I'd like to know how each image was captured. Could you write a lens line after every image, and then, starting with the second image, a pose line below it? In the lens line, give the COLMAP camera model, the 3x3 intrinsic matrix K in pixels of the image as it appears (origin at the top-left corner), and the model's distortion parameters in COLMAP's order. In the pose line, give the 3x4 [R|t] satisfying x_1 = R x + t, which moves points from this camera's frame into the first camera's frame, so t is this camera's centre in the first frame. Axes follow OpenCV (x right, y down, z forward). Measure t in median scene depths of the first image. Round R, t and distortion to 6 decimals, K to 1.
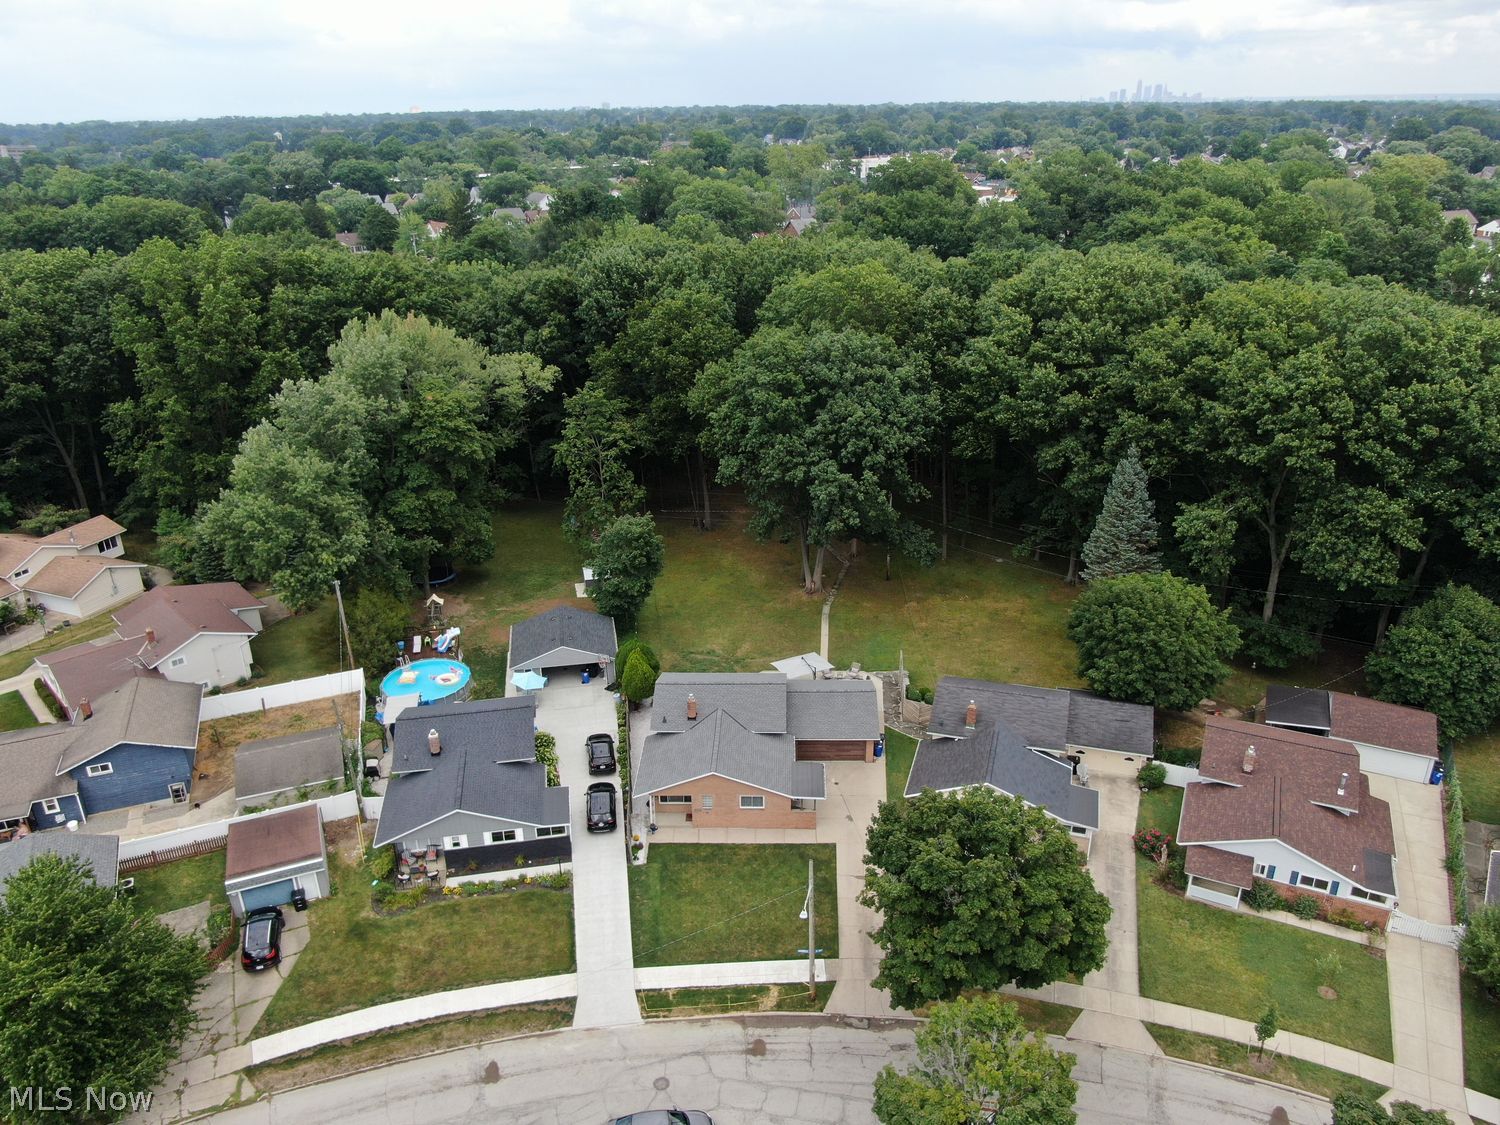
lens RADIAL K [[1075.2, 0, 750.0], [0, 1075.2, 562.5], [0, 0, 1]] dist [-0.028333, 0.013200]
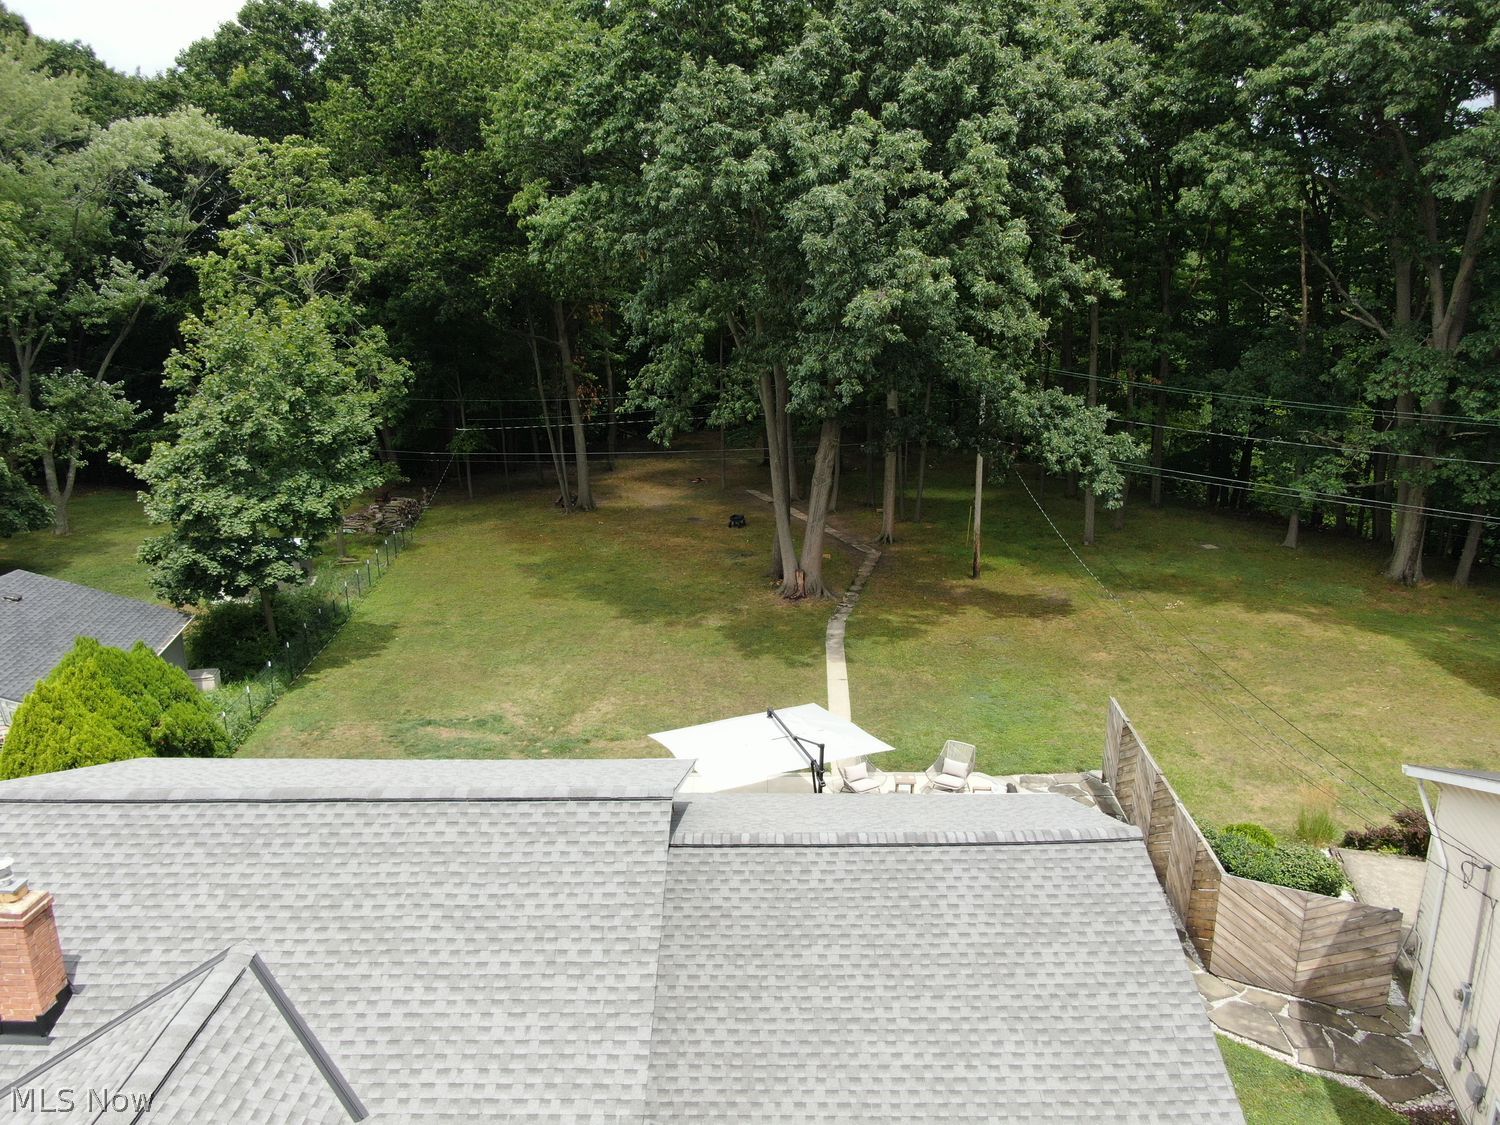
lens RADIAL K [[1075.2, 0, 750.0], [0, 1075.2, 562.5], [0, 0, 1]] dist [-0.028333, 0.013200]
pose [[0.999867, -0.001825, 0.016234, 0.035830], [0.004070, 0.990231, -0.139380, 0.078849], [-0.015821, 0.139428, 0.990106, 0.654698]]
